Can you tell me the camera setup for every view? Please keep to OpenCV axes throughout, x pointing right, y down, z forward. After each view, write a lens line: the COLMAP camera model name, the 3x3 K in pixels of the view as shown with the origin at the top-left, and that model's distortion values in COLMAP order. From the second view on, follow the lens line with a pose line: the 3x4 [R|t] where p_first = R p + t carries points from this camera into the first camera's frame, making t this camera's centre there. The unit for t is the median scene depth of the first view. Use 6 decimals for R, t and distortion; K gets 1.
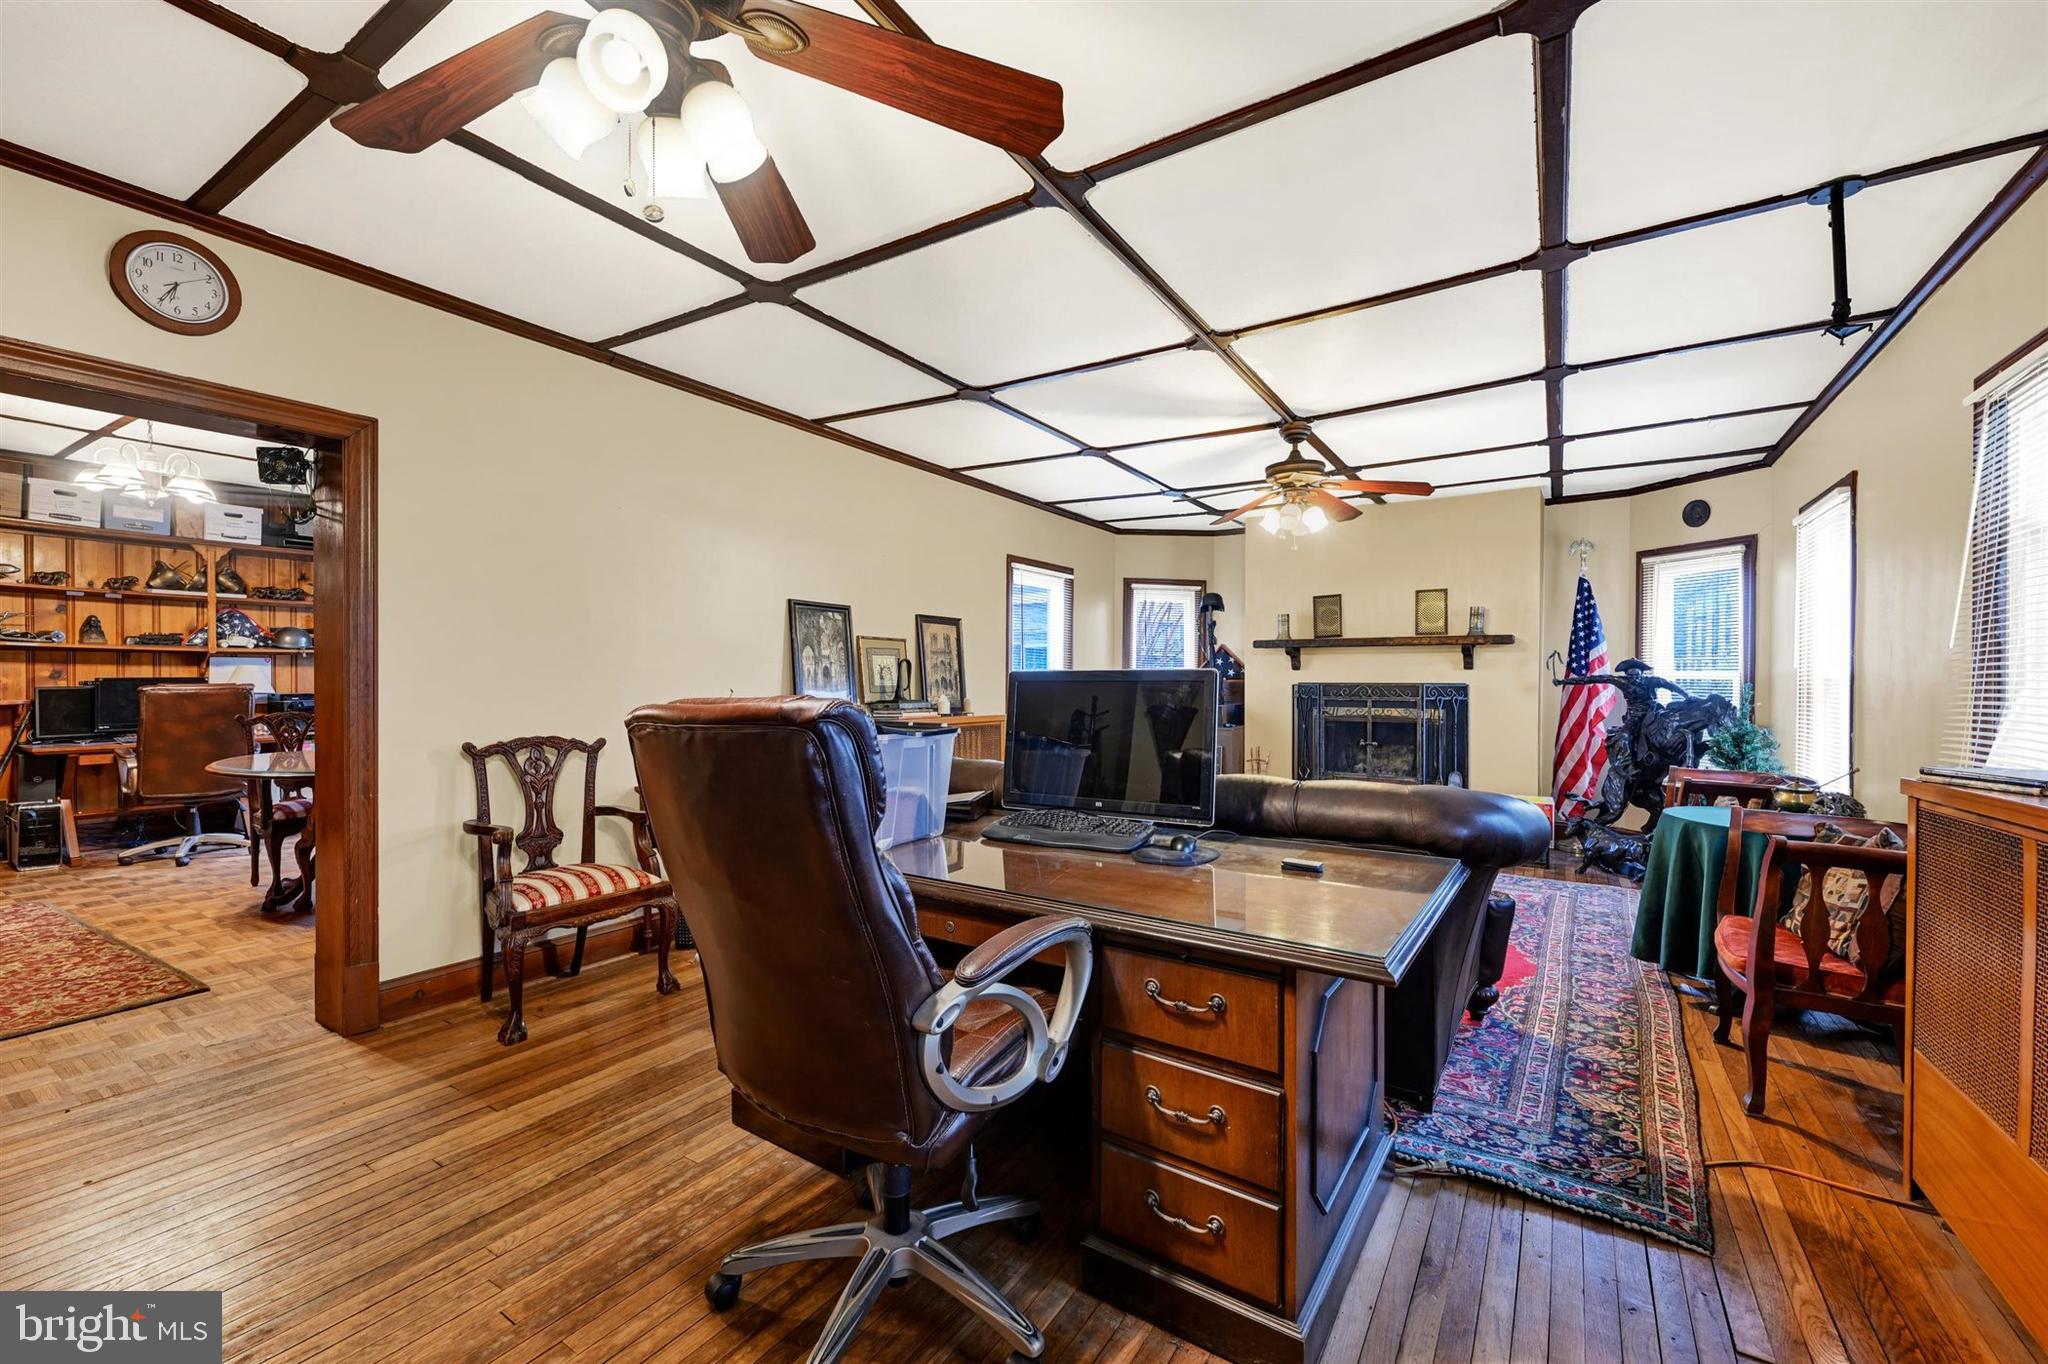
lens RADIAL K [[837.3, 0, 1020.1], [0, 837.3, 684.1], [0, 0, 1]] dist [-0.001635, -0.000034]
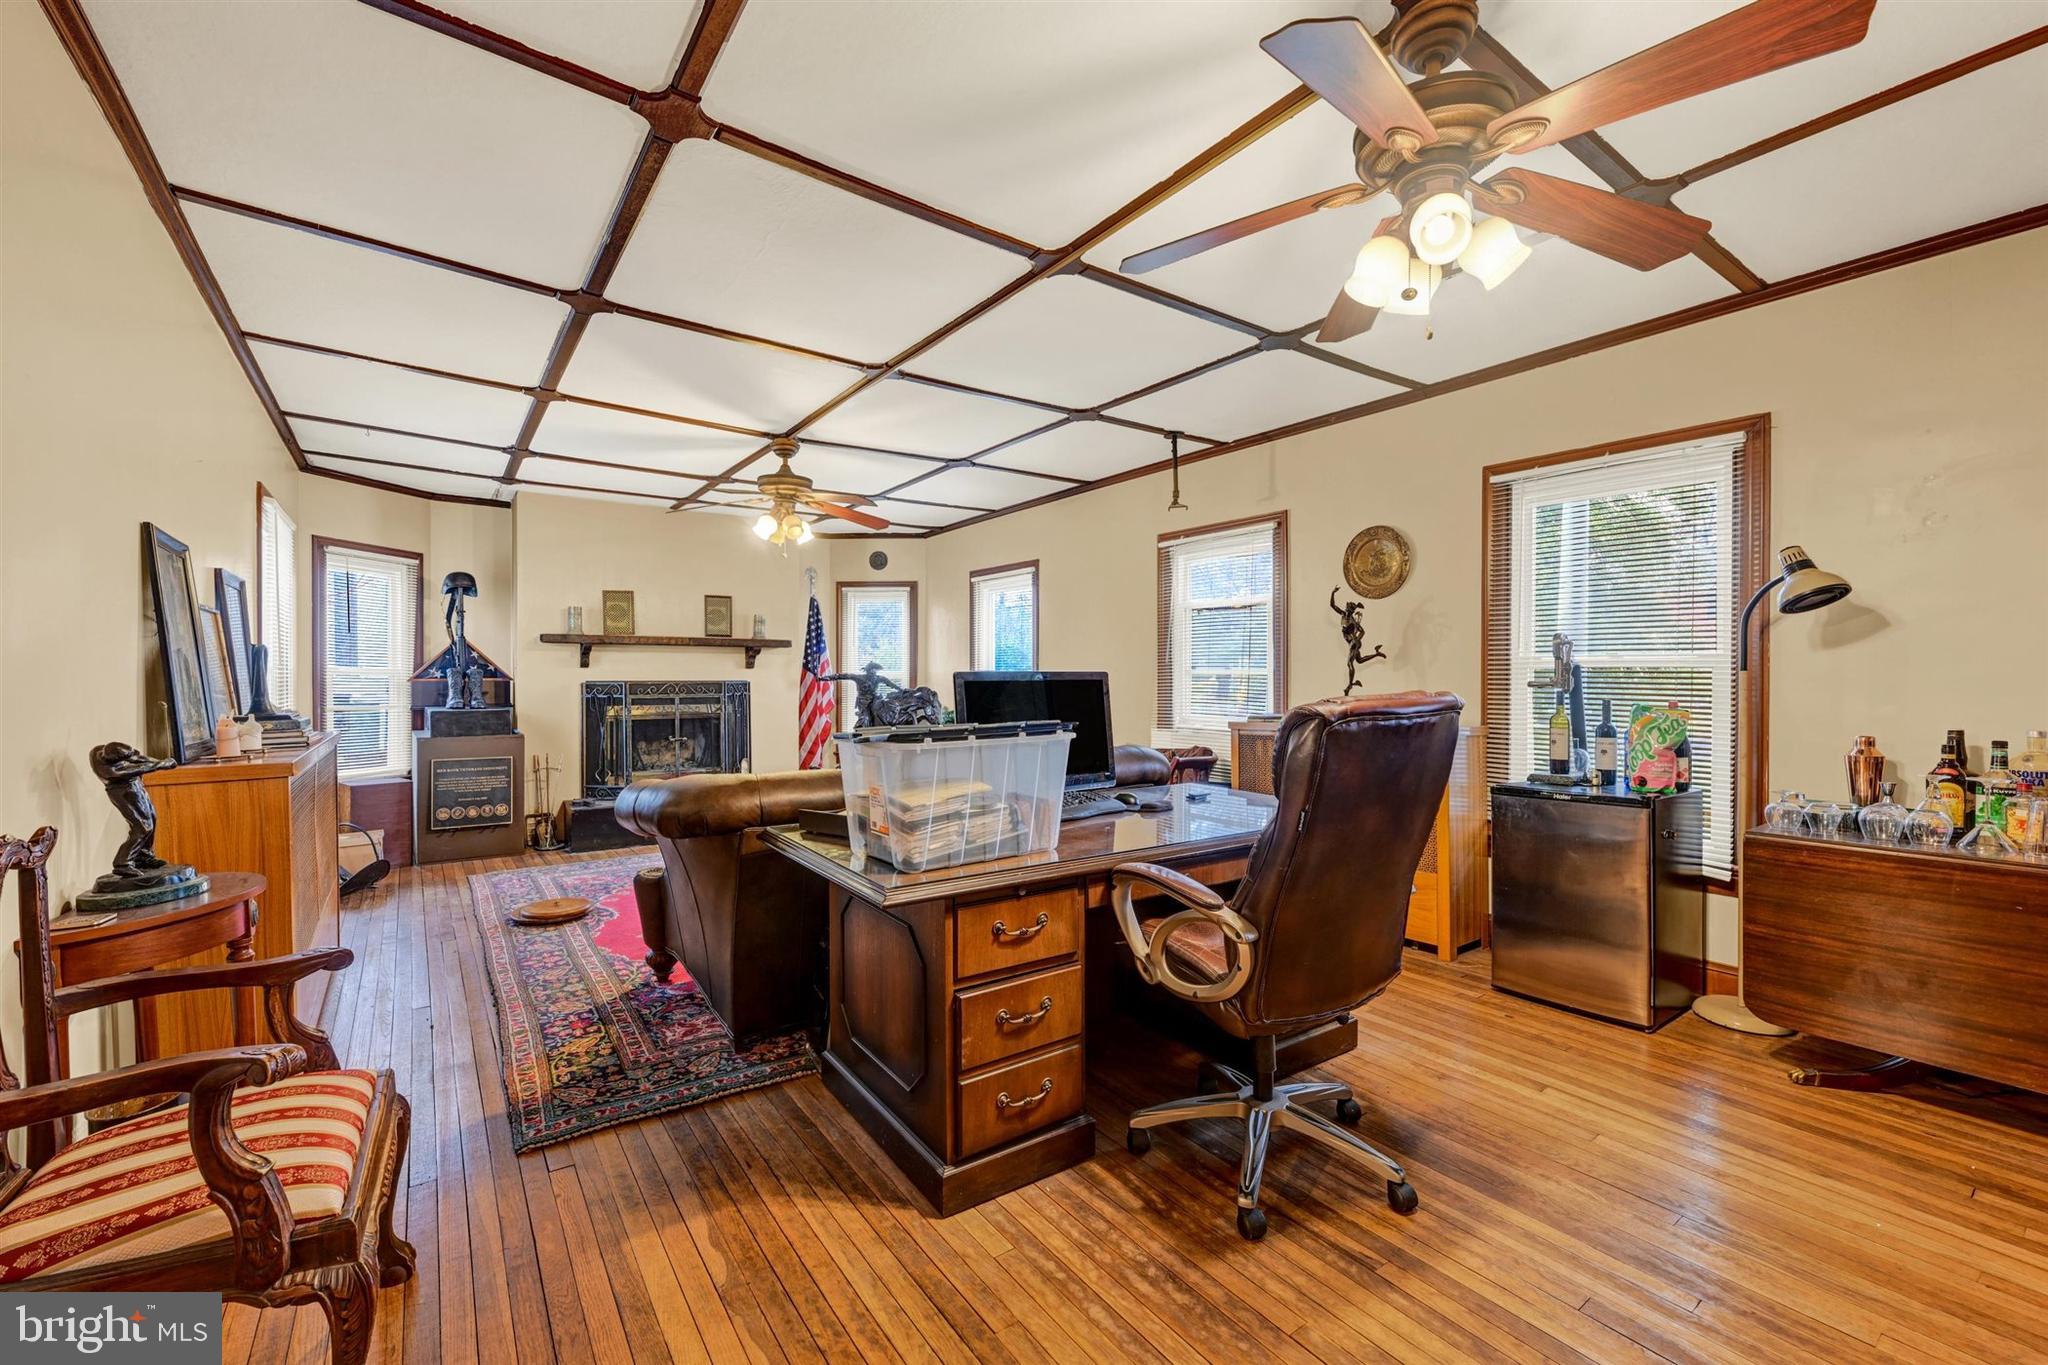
lens RADIAL K [[837.3, 0, 1020.1], [0, 837.3, 684.6], [0, 0, 1]] dist [-0.001635, -0.000034]
pose [[0.365118, -0.010755, 0.930899, -0.406234], [0.006778, 0.999937, 0.008894, -0.003391], [-0.930937, 0.003062, 0.365168, 0.235974]]
